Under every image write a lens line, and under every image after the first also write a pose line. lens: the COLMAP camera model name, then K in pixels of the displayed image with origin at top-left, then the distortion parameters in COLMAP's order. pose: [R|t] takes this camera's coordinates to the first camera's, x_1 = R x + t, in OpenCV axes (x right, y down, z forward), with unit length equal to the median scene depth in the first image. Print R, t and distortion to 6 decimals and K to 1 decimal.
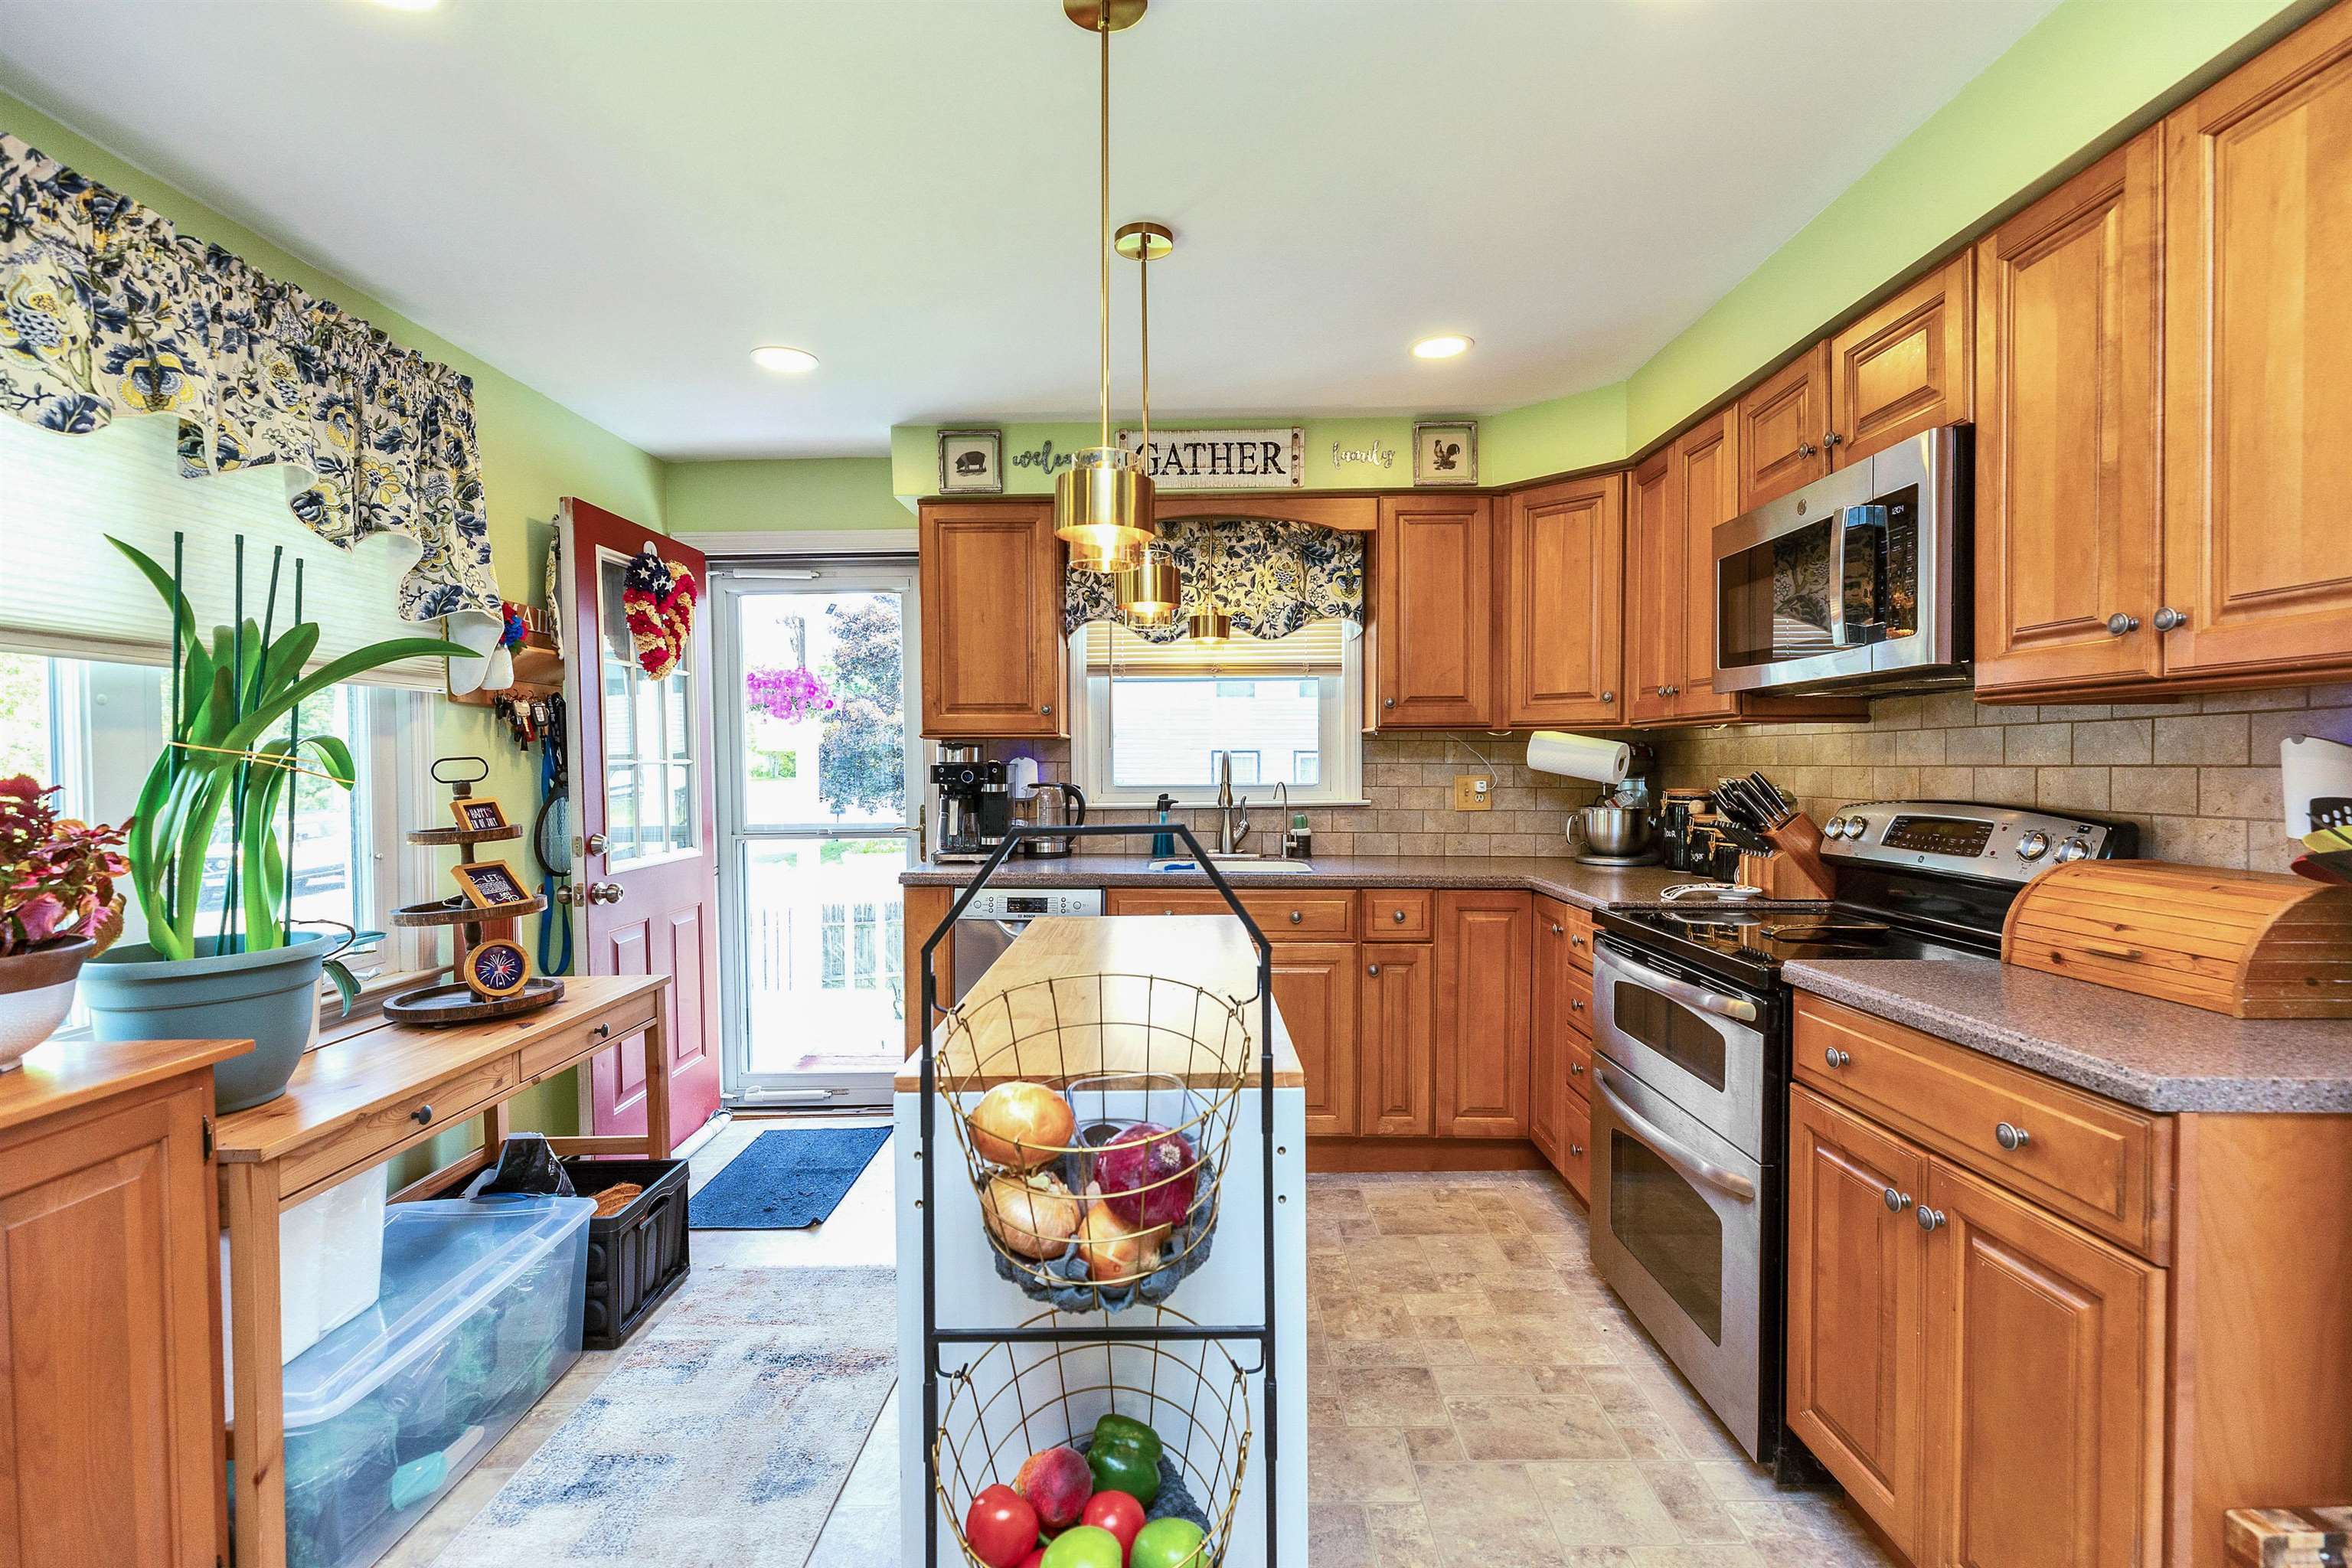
lens RADIAL K [[1064.4, 0, 1184.5], [0, 1064.4, 781.4], [0, 0, 1]] dist [0.007753, -0.001007]
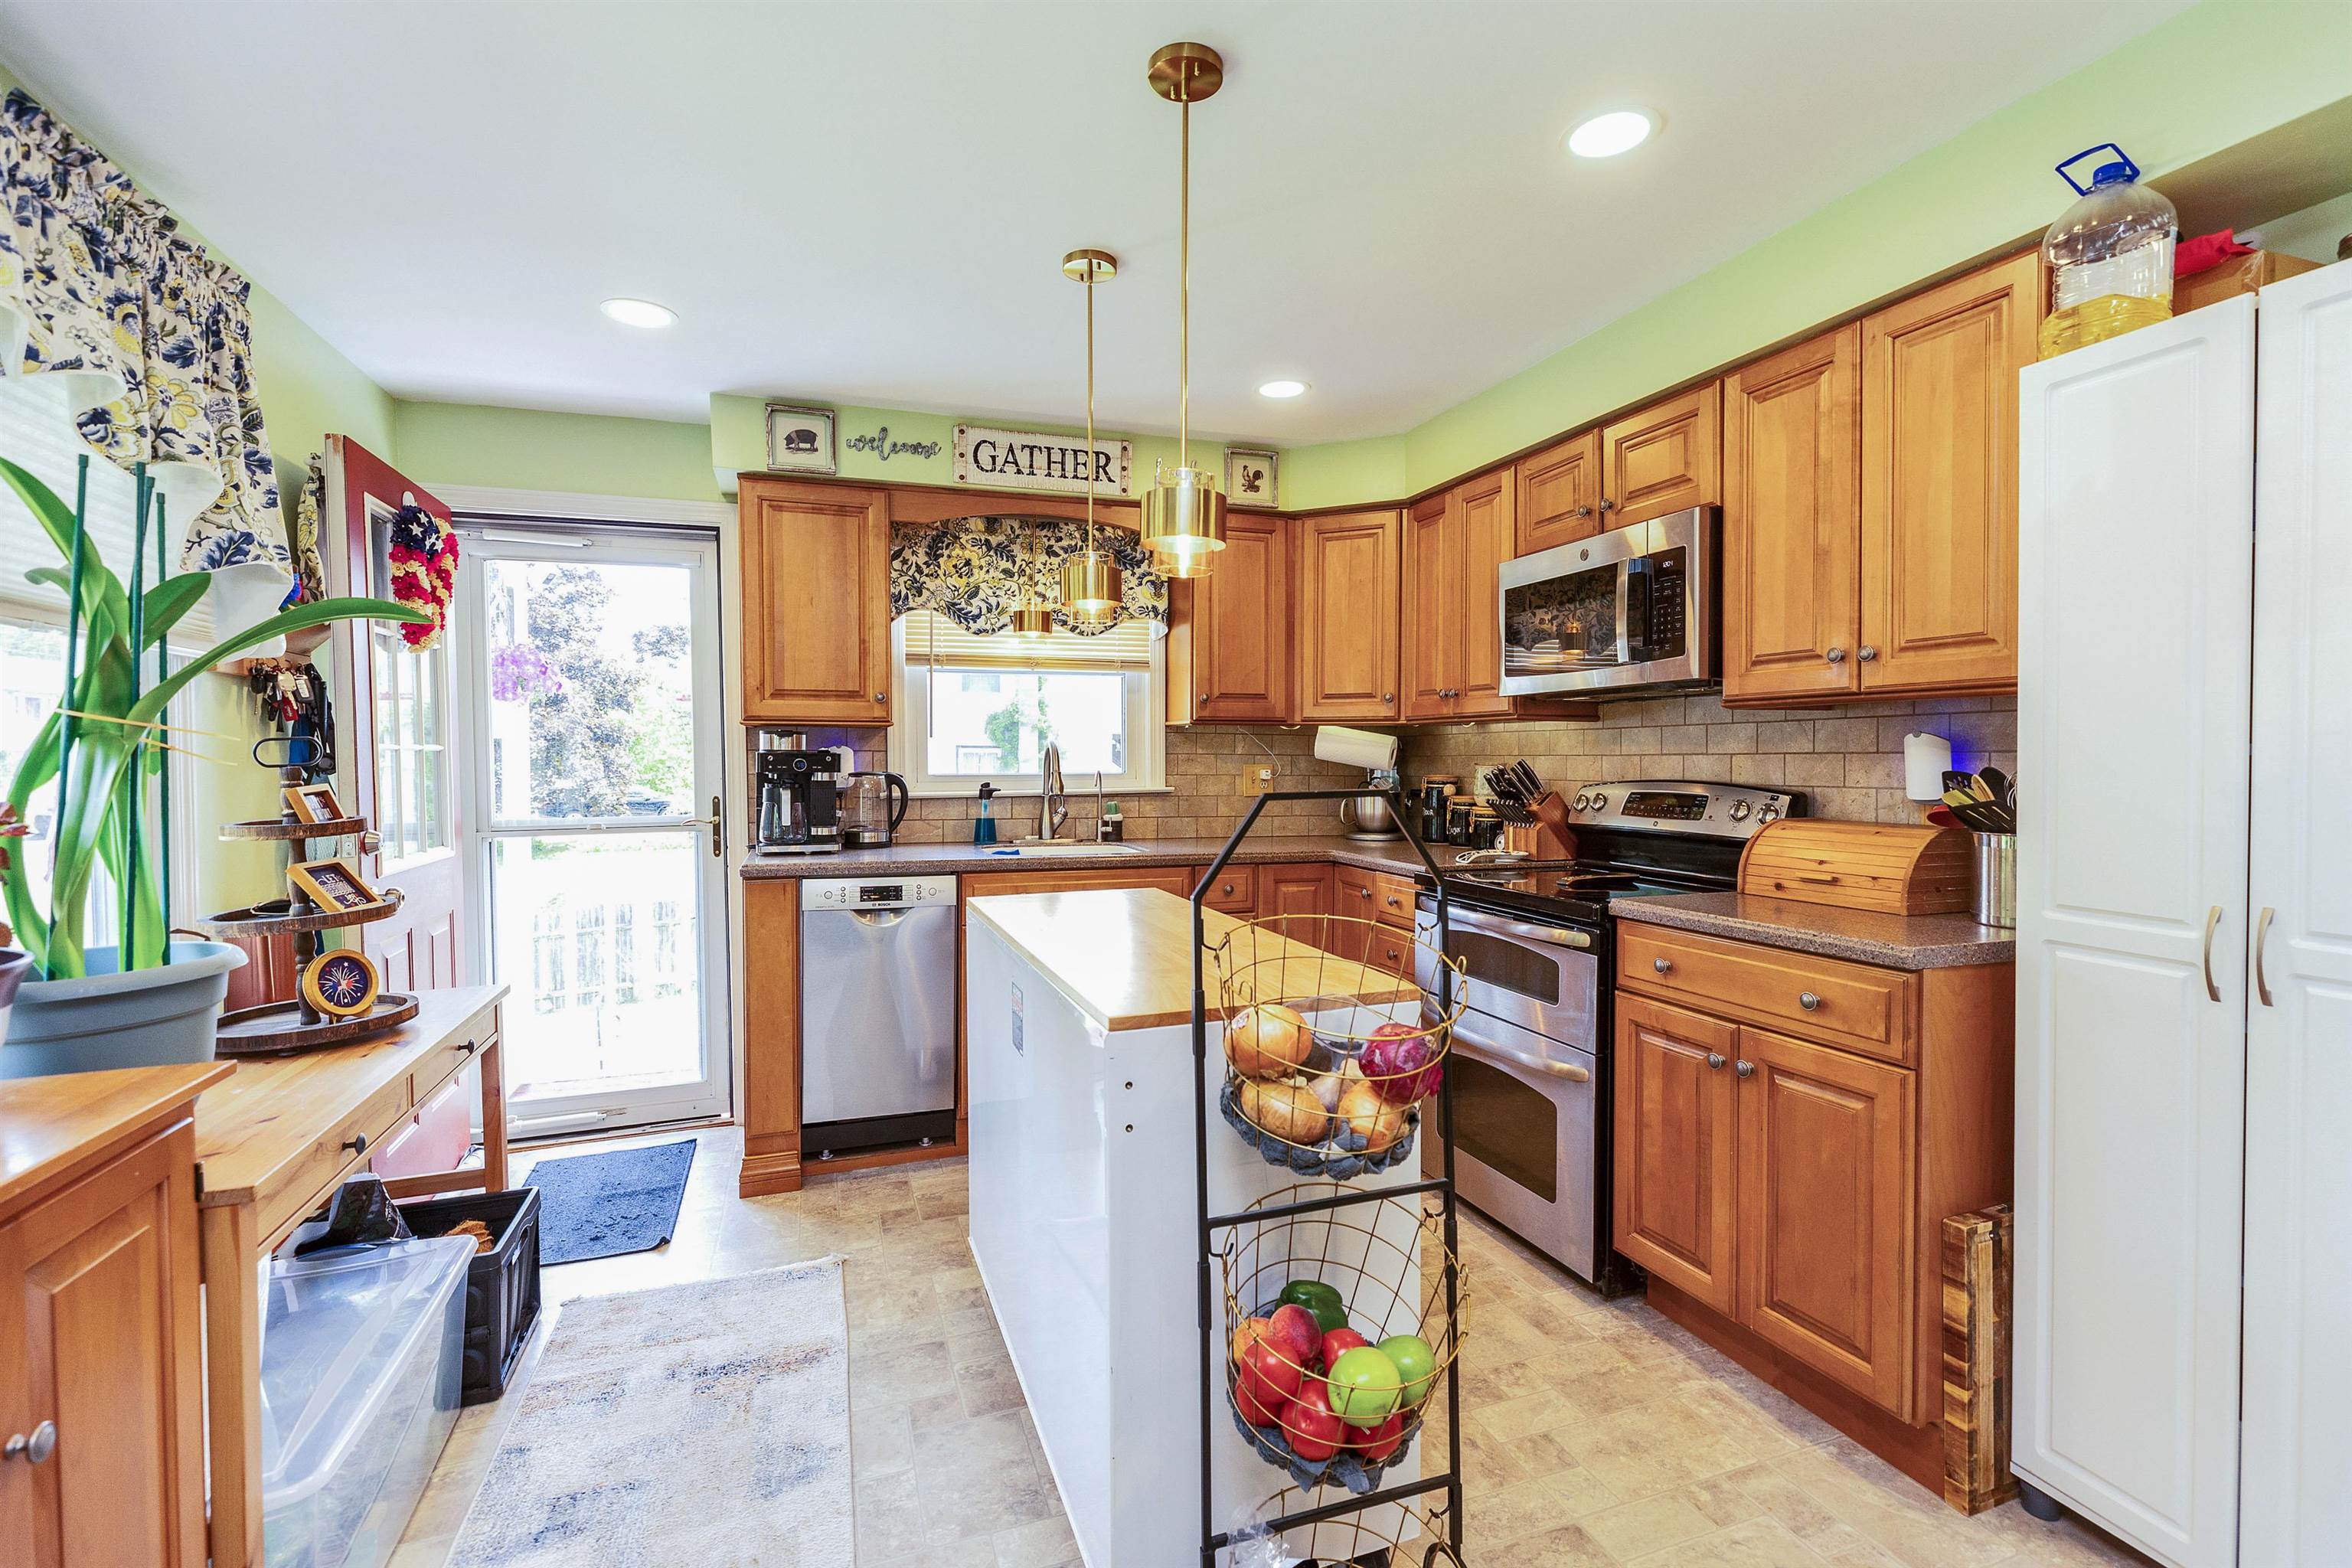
lens RADIAL K [[1064.4, 0, 1189.9], [0, 1064.4, 776.0], [0, 0, 1]] dist [0.007753, -0.001007]
pose [[0.937308, -0.002692, 0.348492, -0.270242], [0.003372, 0.999993, -0.001347, 0.010737], [-0.348486, 0.002438, 0.937311, -0.040160]]
